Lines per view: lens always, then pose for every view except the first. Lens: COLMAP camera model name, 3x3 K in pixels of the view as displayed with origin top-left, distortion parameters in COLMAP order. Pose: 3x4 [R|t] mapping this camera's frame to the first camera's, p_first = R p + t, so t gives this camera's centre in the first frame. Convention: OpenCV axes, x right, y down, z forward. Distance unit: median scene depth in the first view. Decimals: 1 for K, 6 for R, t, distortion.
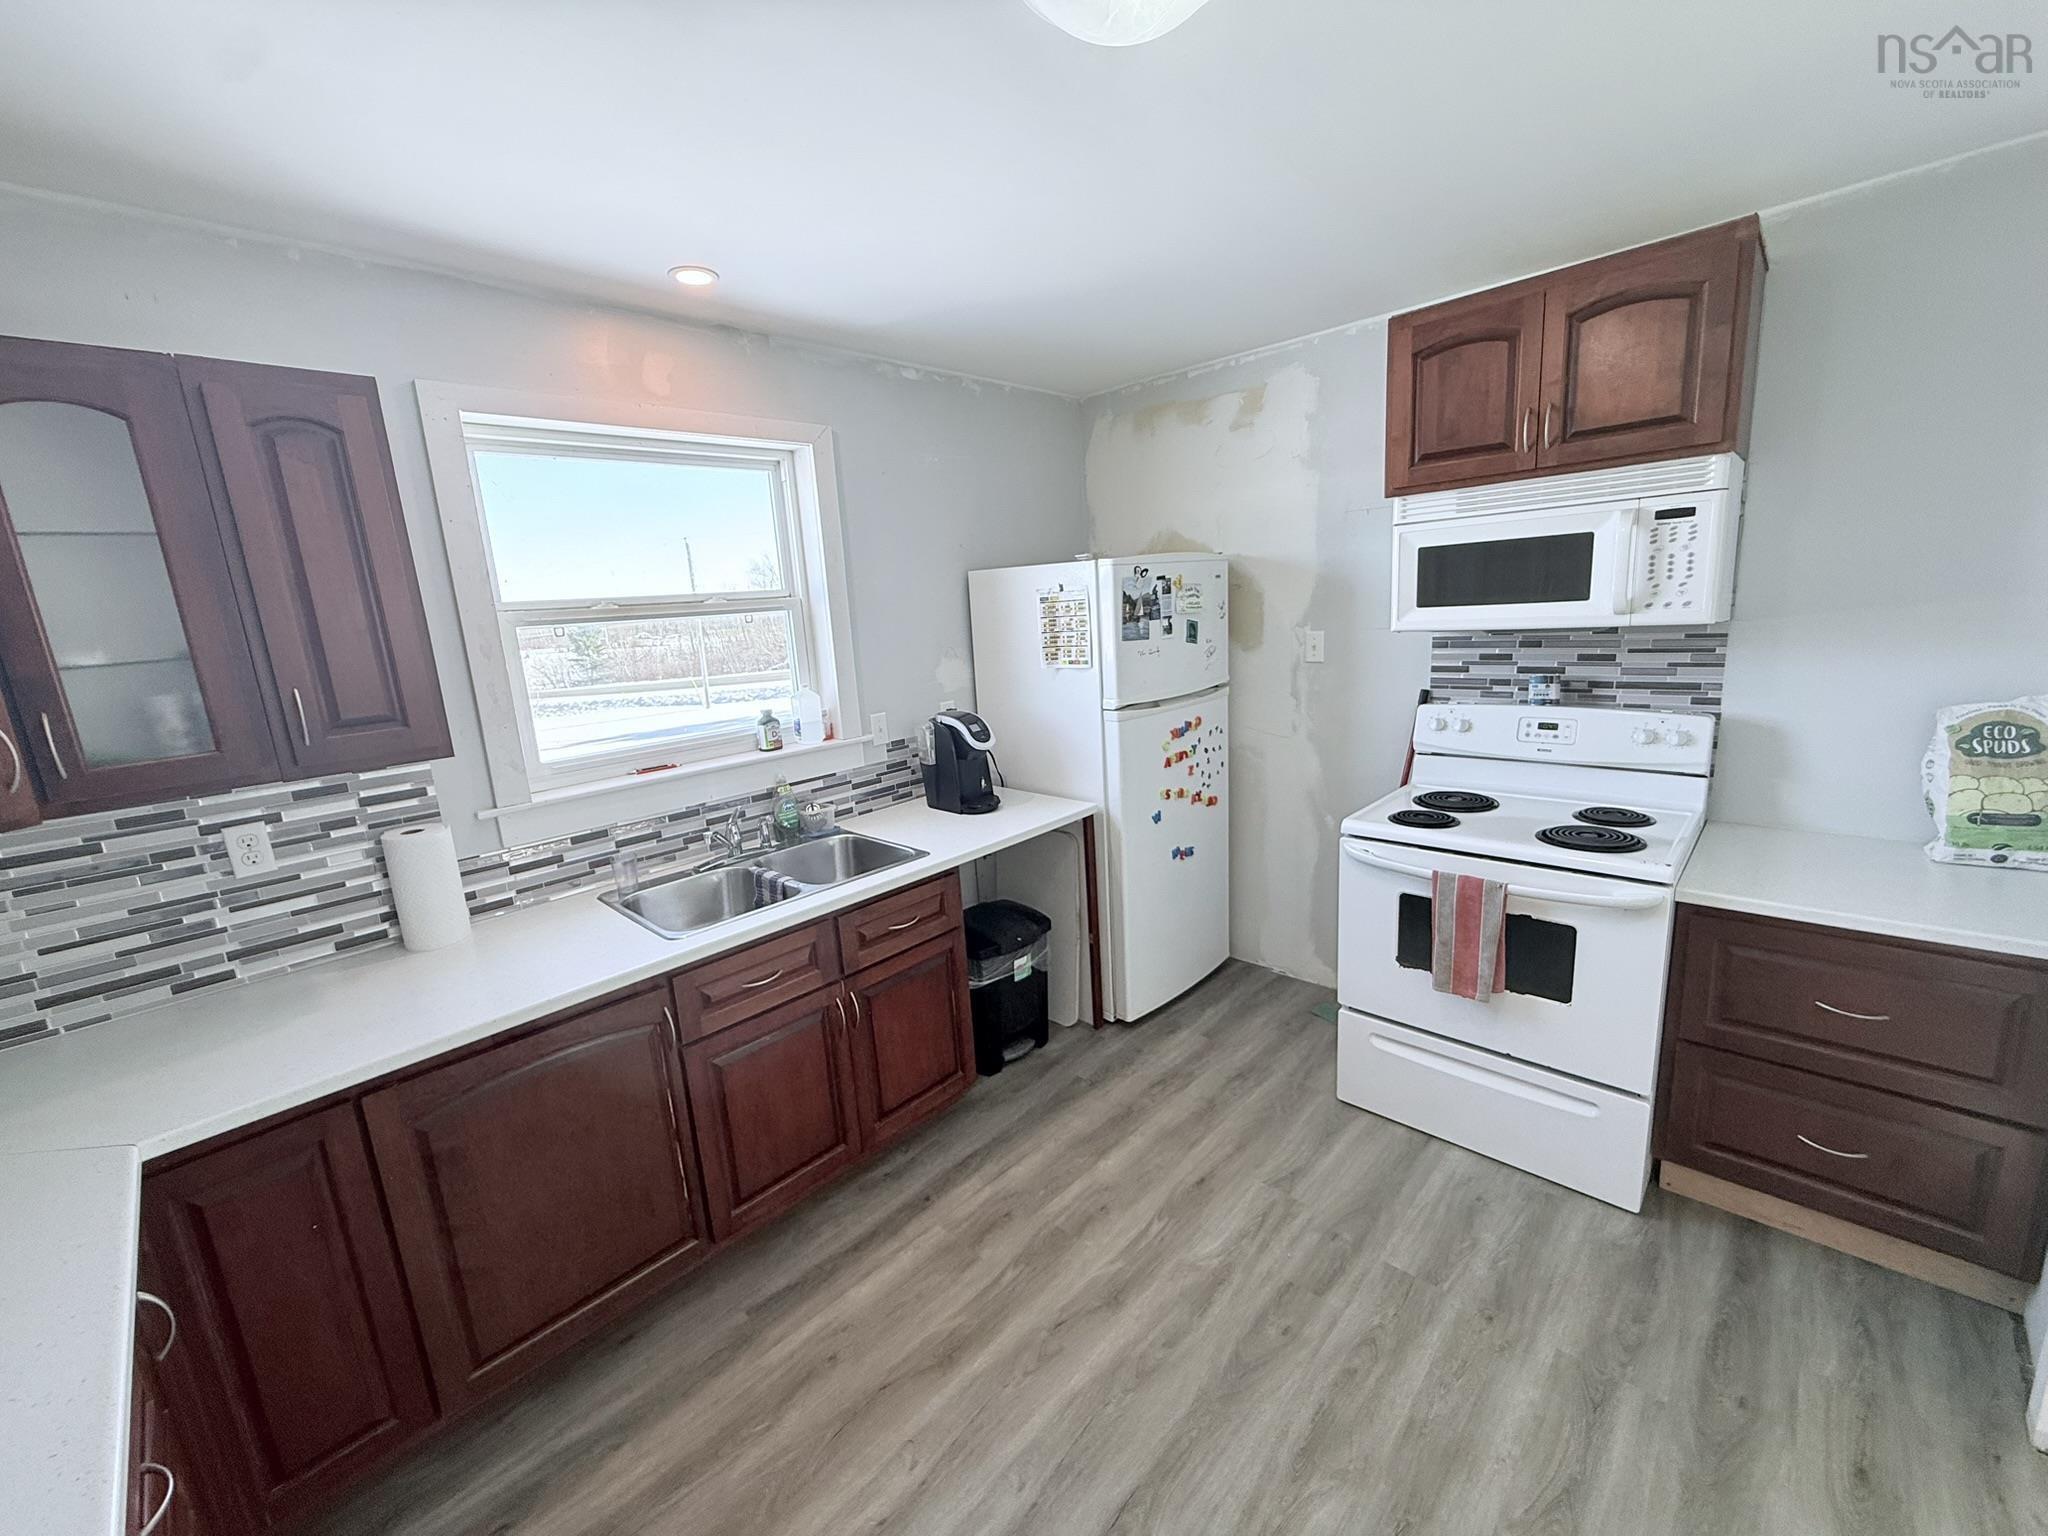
lens RADIAL K [[814.5, 0, 1024.0], [0, 814.5, 768.0], [0, 0, 1]] dist [0.000390, 0.000215]
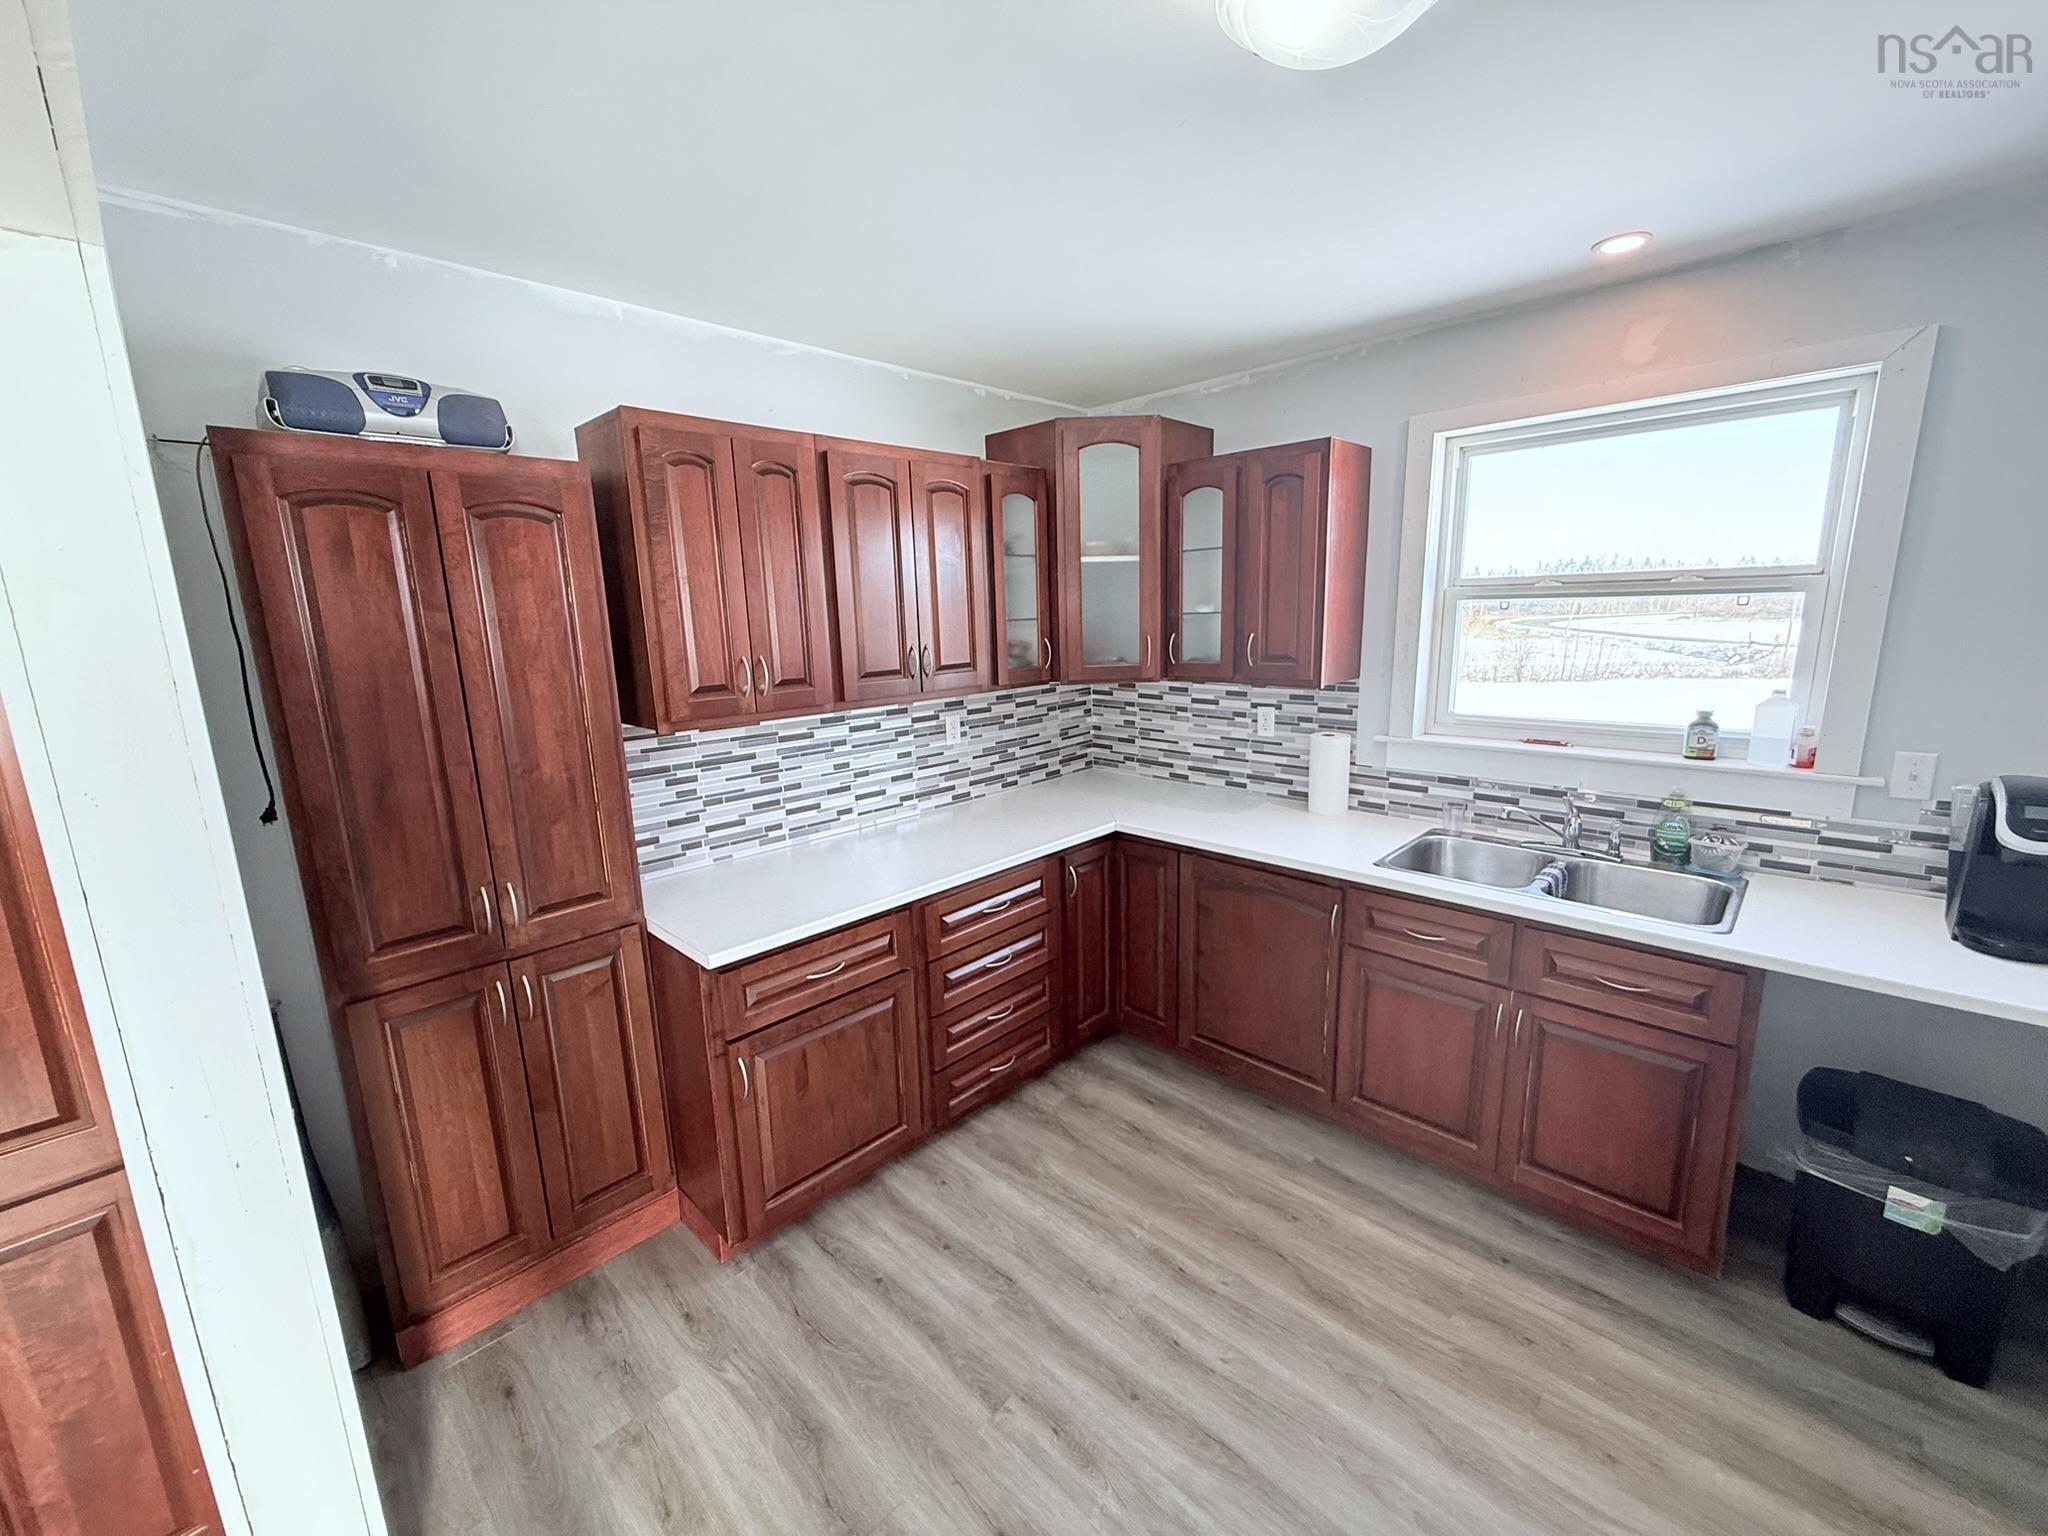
lens RADIAL K [[814.5, 0, 1024.0], [0, 814.5, 768.0], [0, 0, 1]] dist [0.000390, 0.000215]
pose [[-0.005244, 0.253971, -0.967198, 0.624607], [-0.178671, 0.951409, 0.250794, -0.121903], [0.983895, 0.174125, 0.040389, 0.348484]]
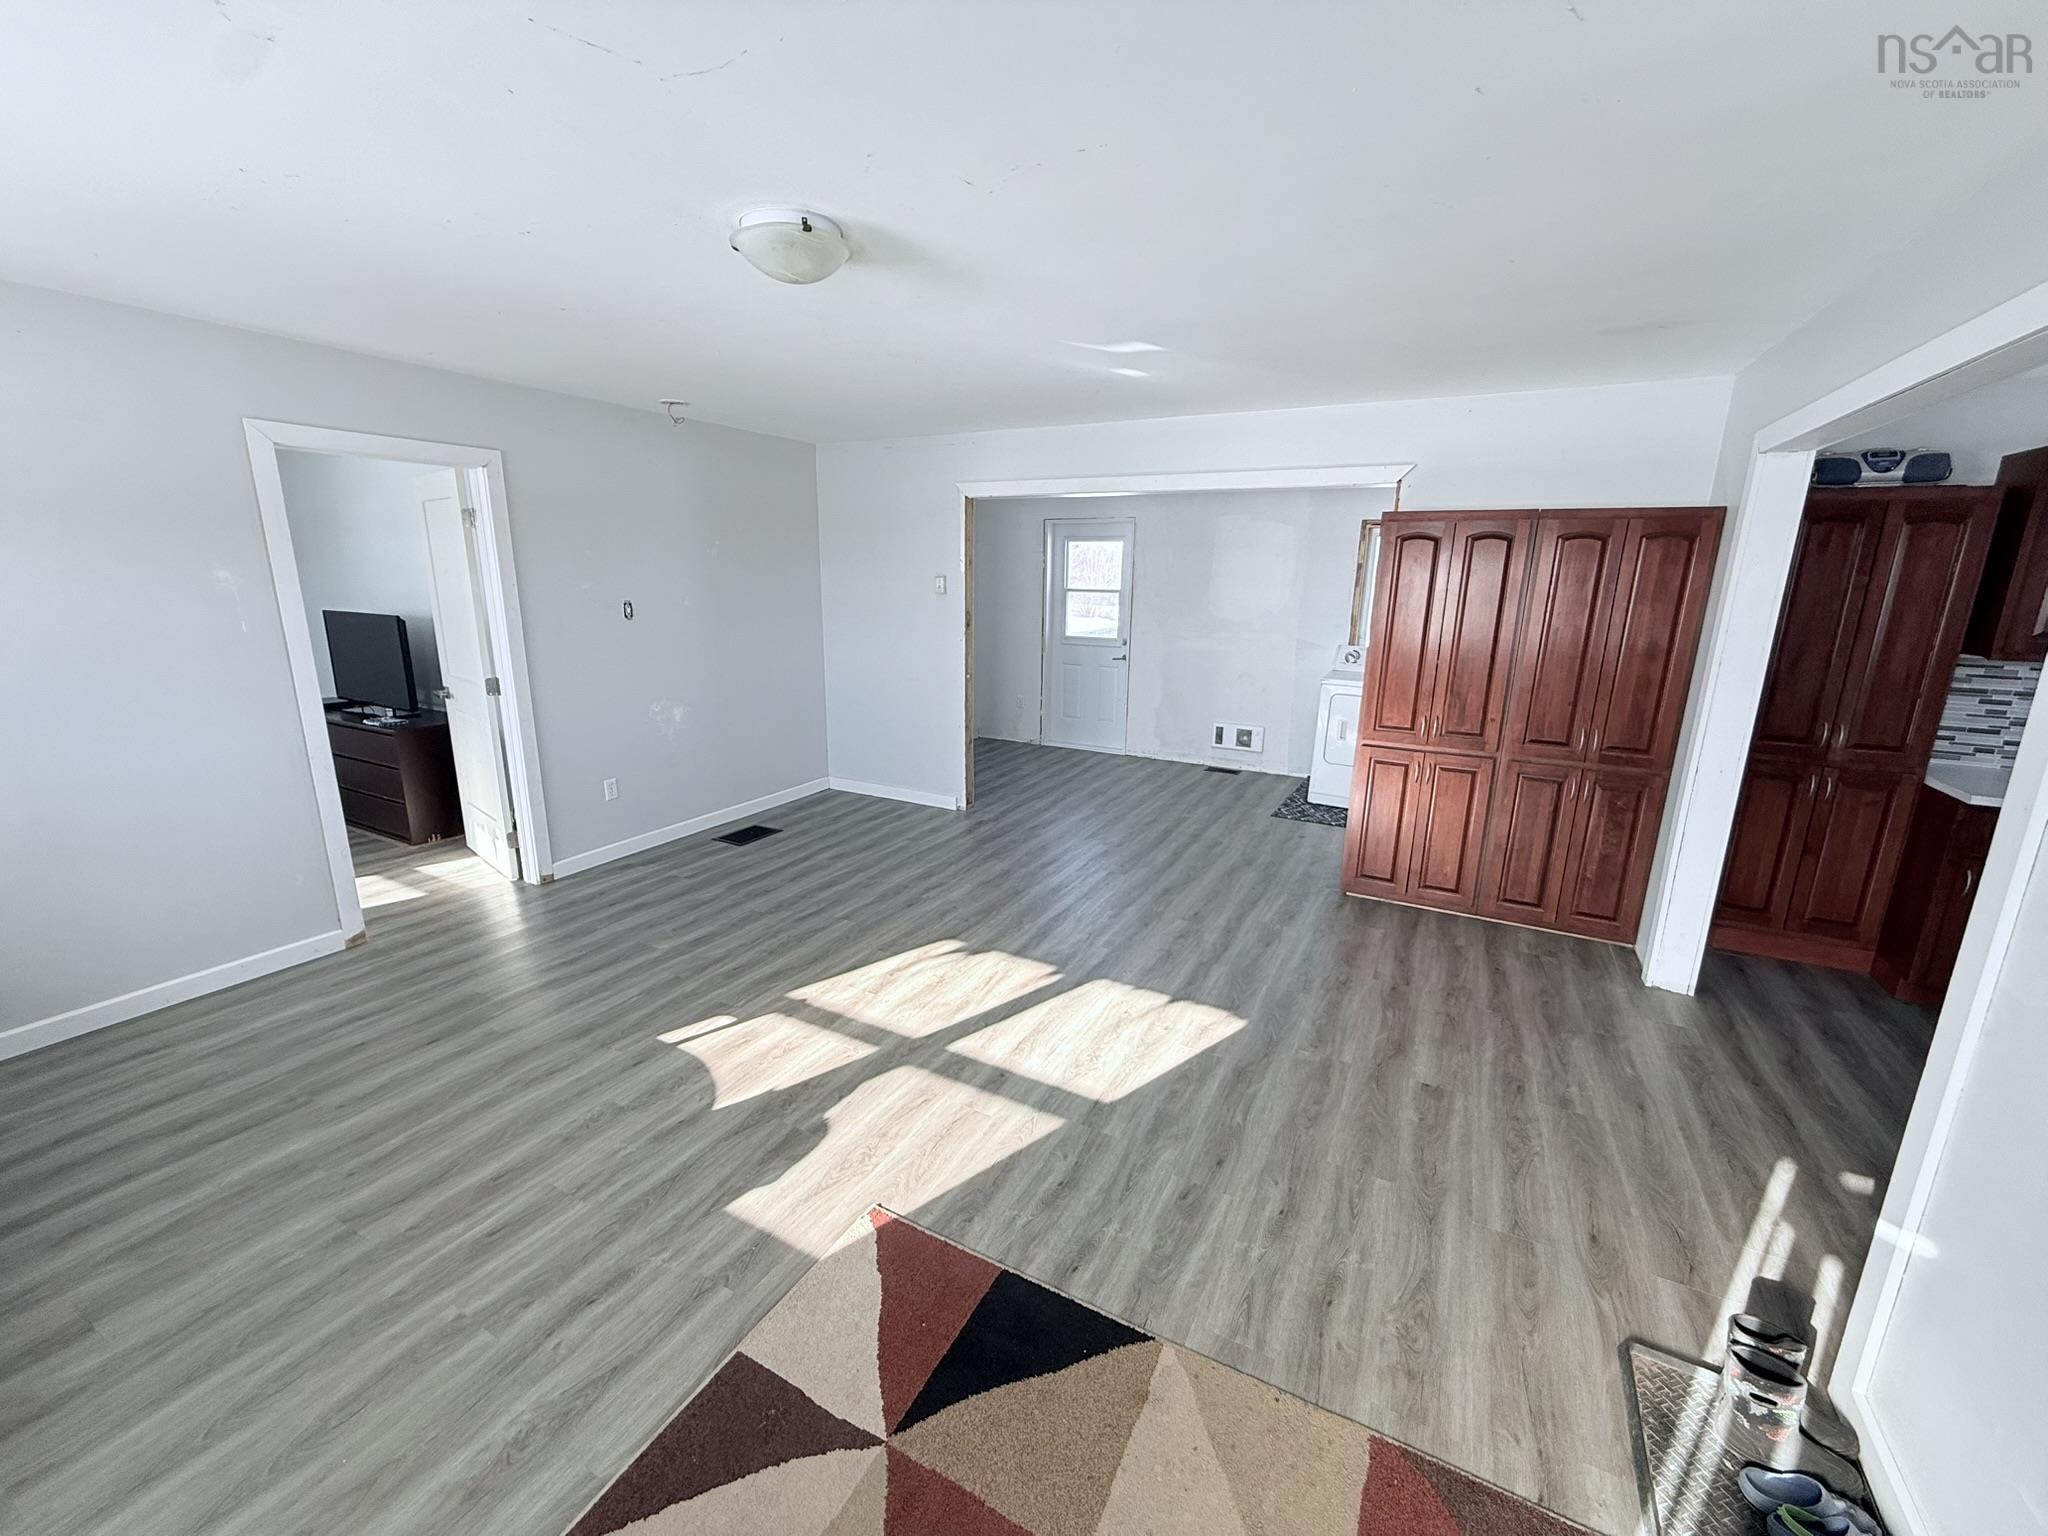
lens RADIAL K [[814.5, 0, 1024.0], [0, 814.5, 768.0], [0, 0, 1]] dist [0.000390, 0.000215]
pose [[-0.961194, 0.111351, -0.252402, 1.708671], [-0.010317, 0.899773, 0.436236, -0.284157], [0.275680, 0.421911, -0.863708, 0.807104]]
